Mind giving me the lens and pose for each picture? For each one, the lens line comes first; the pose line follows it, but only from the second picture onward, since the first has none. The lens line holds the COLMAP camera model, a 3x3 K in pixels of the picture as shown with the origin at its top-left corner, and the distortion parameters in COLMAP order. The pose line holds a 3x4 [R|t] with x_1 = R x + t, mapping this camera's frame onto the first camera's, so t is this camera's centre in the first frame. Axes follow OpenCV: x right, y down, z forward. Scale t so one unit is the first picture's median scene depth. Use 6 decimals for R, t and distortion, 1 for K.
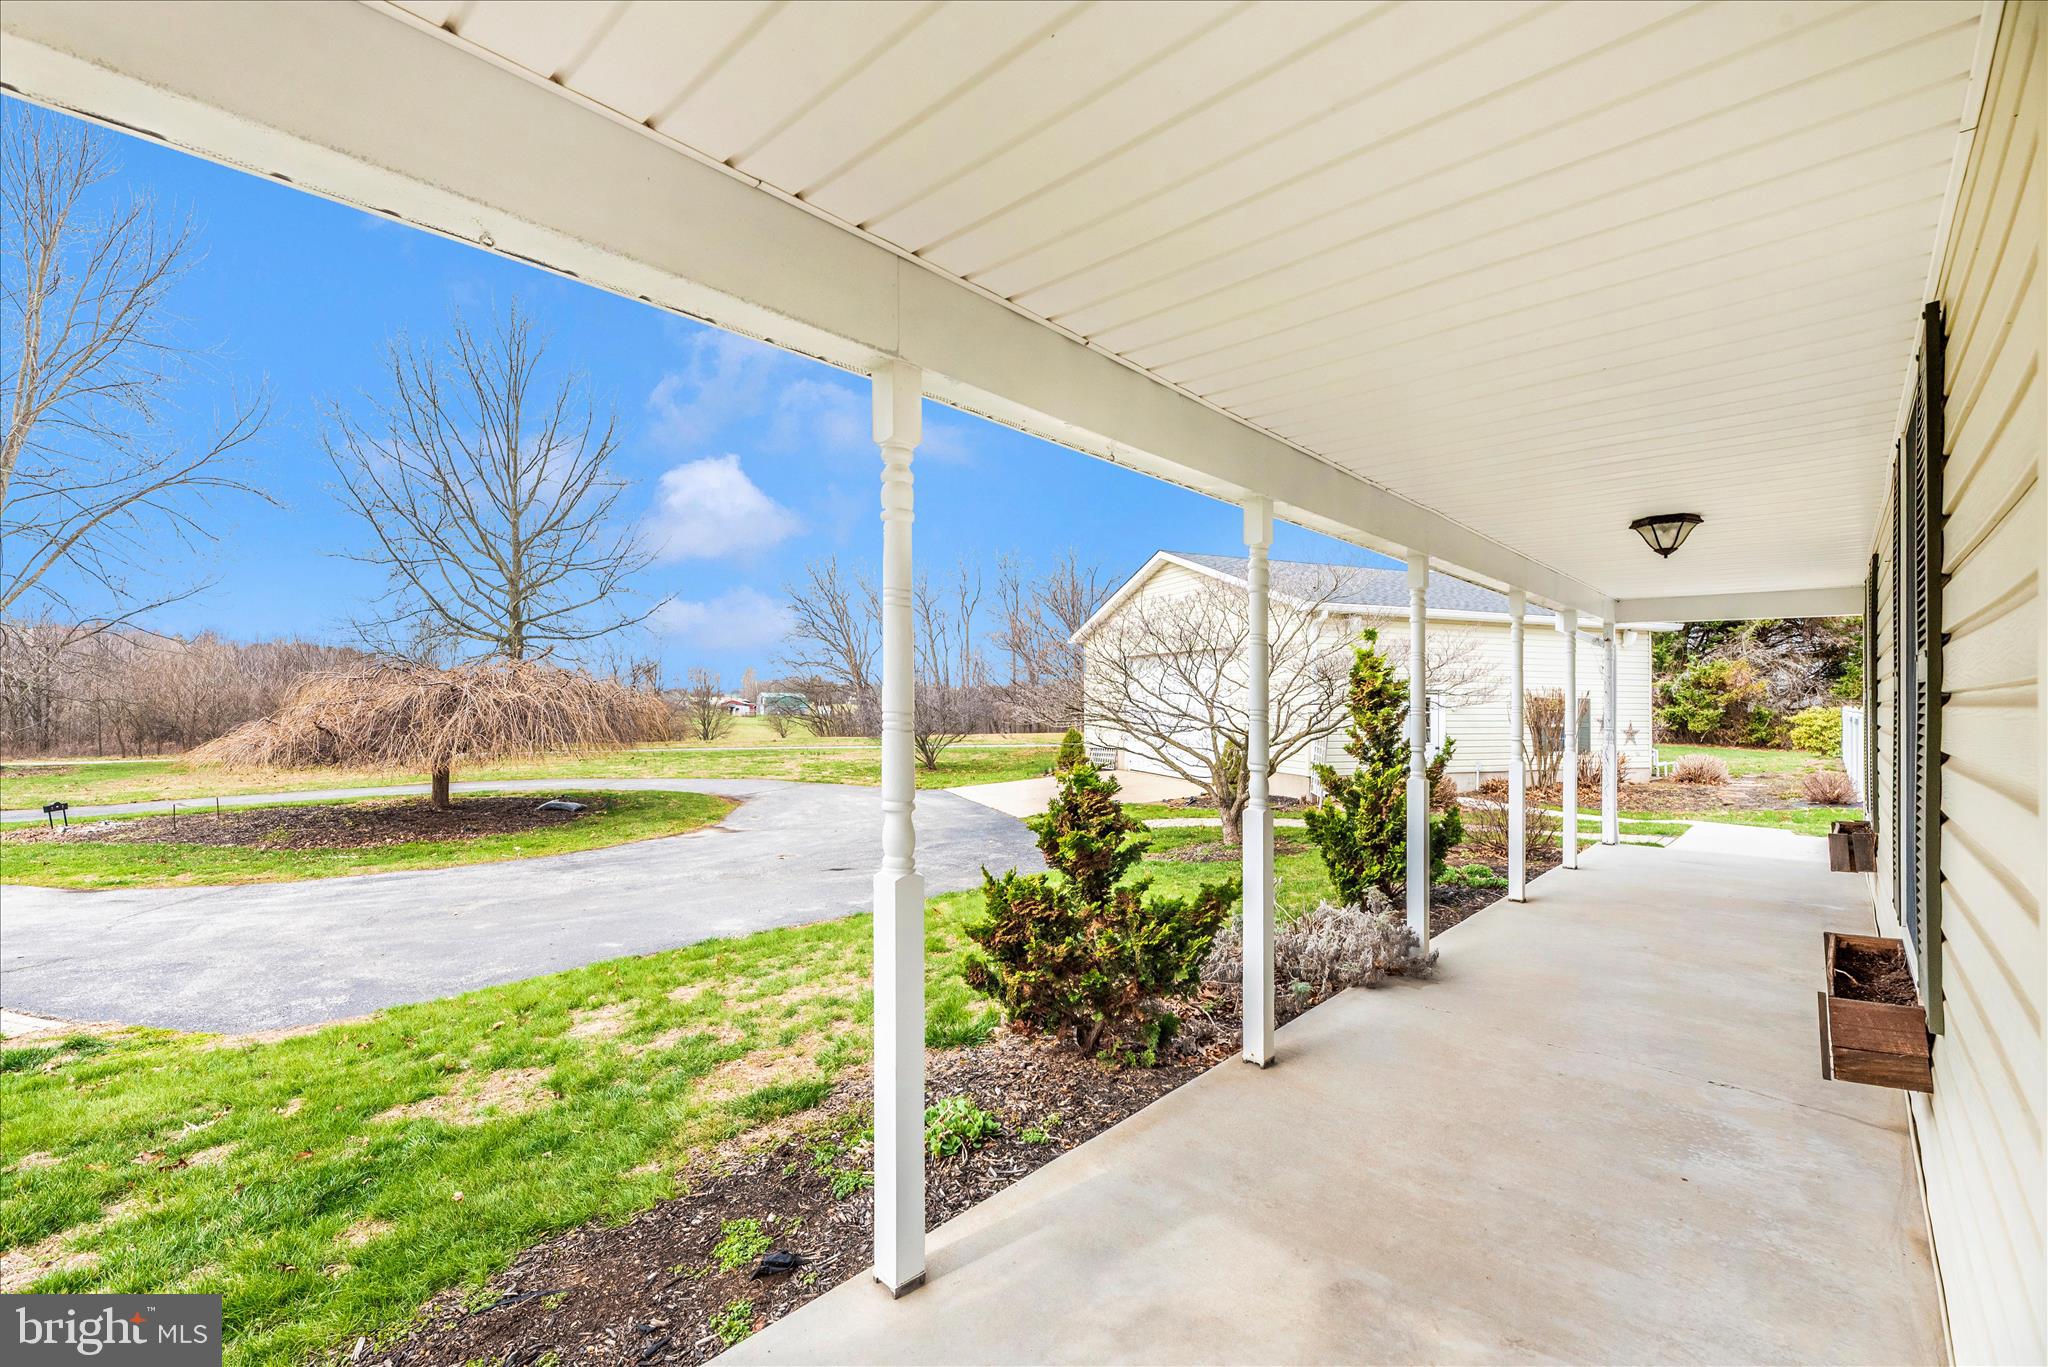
lens RADIAL K [[816.4, 0, 1034.5], [0, 816.4, 659.4], [0, 0, 1]] dist [-0.001830, -0.000536]
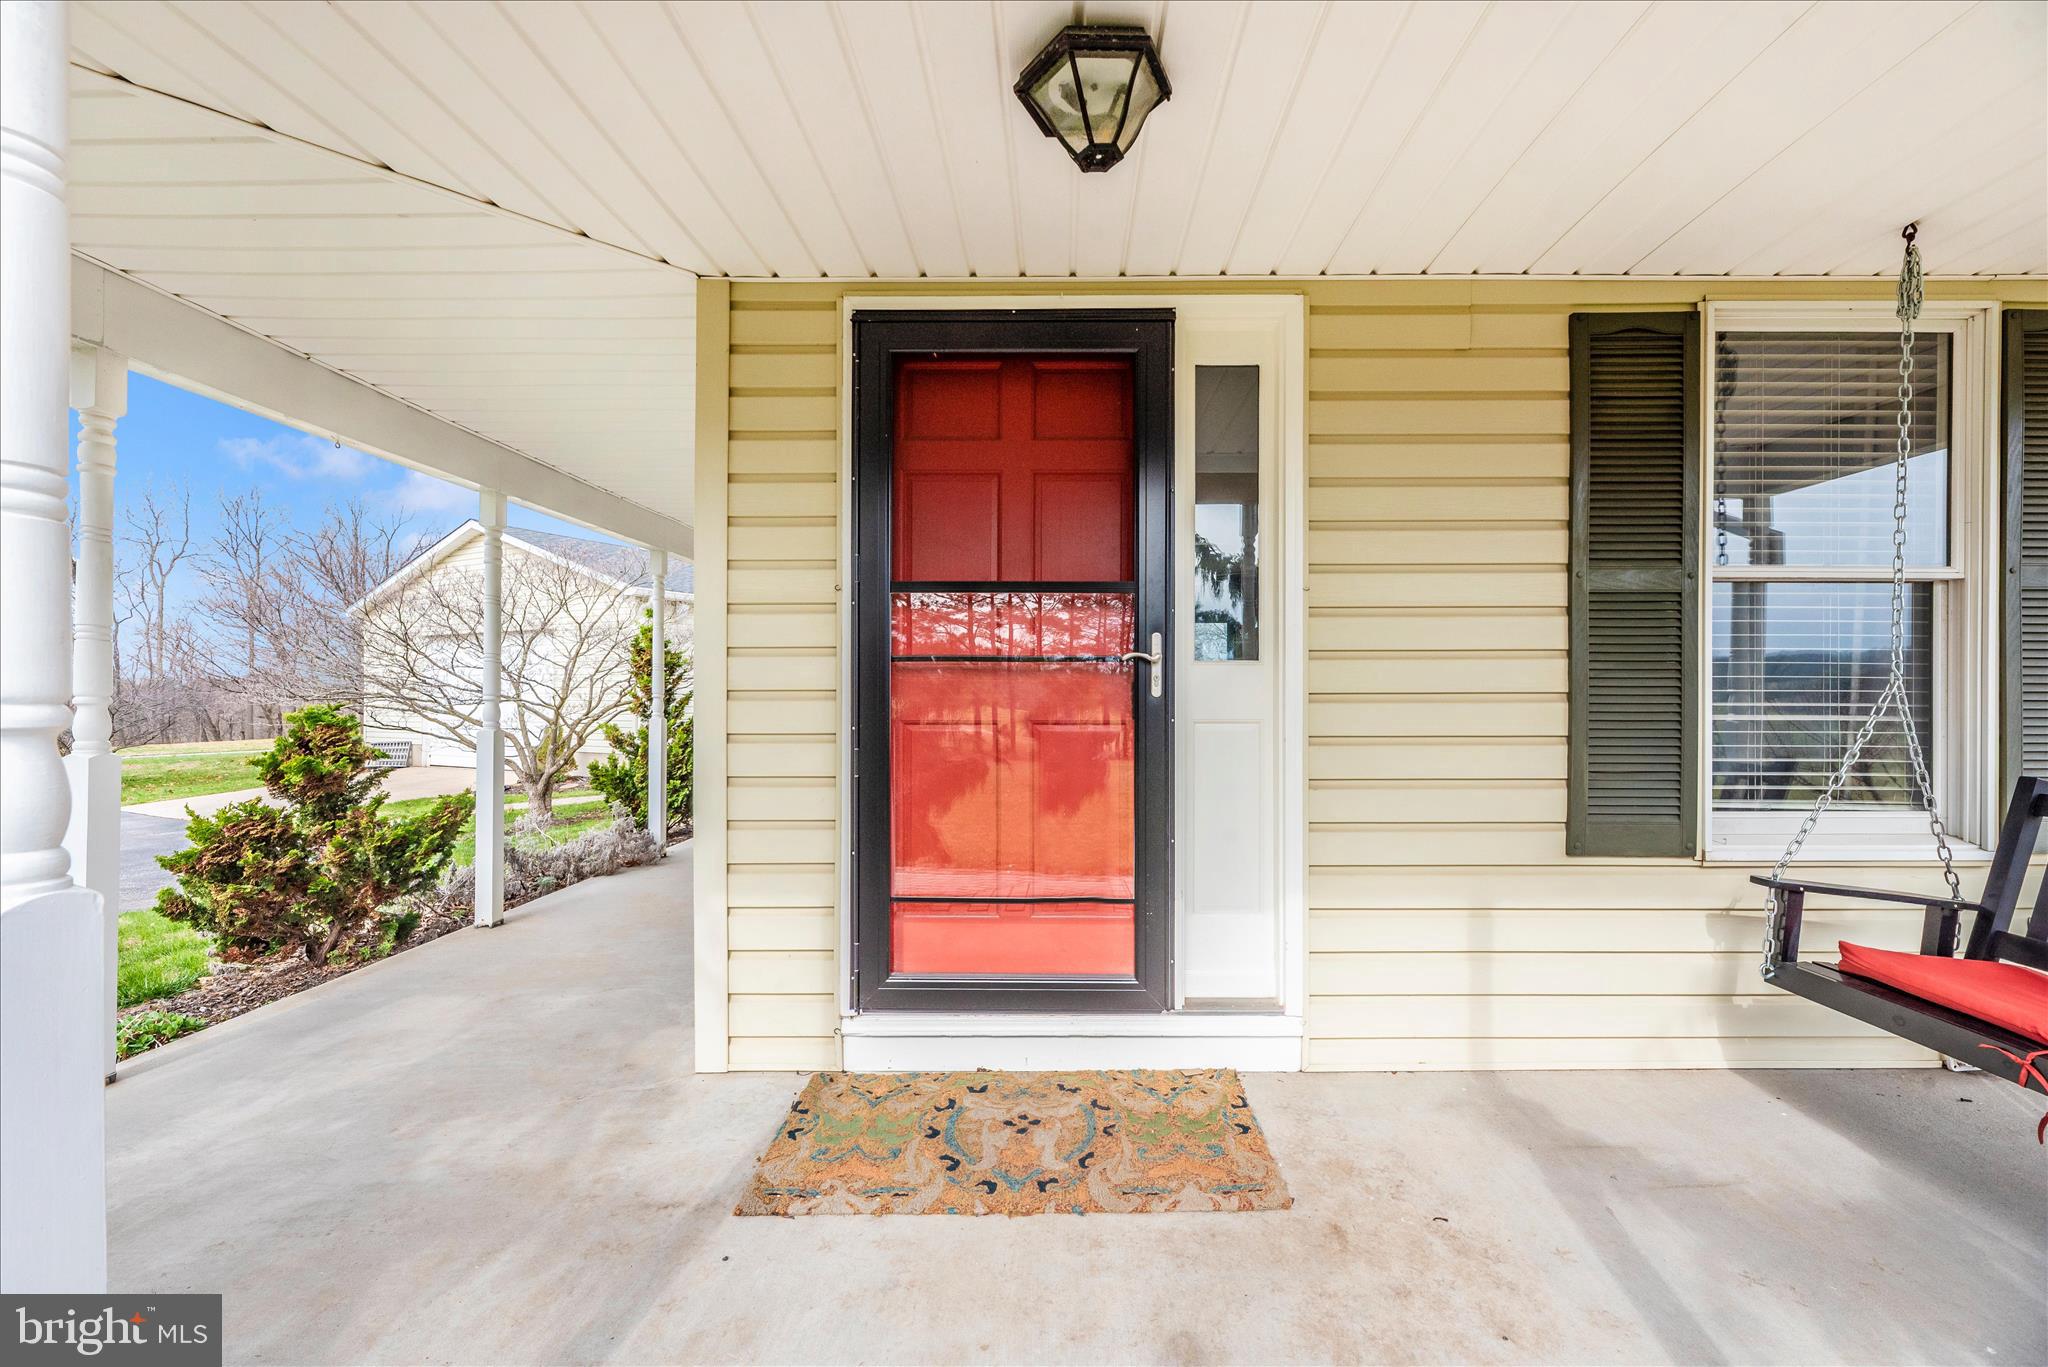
lens RADIAL K [[816.4, 0, 1034.5], [0, 816.4, 659.4], [0, 0, 1]] dist [-0.001830, -0.000536]
pose [[0.738586, 0.015926, 0.673971, 0.033230], [-0.021539, 0.999768, -0.000021, 0.048080], [-0.673815, -0.014501, 0.738758, -0.500606]]
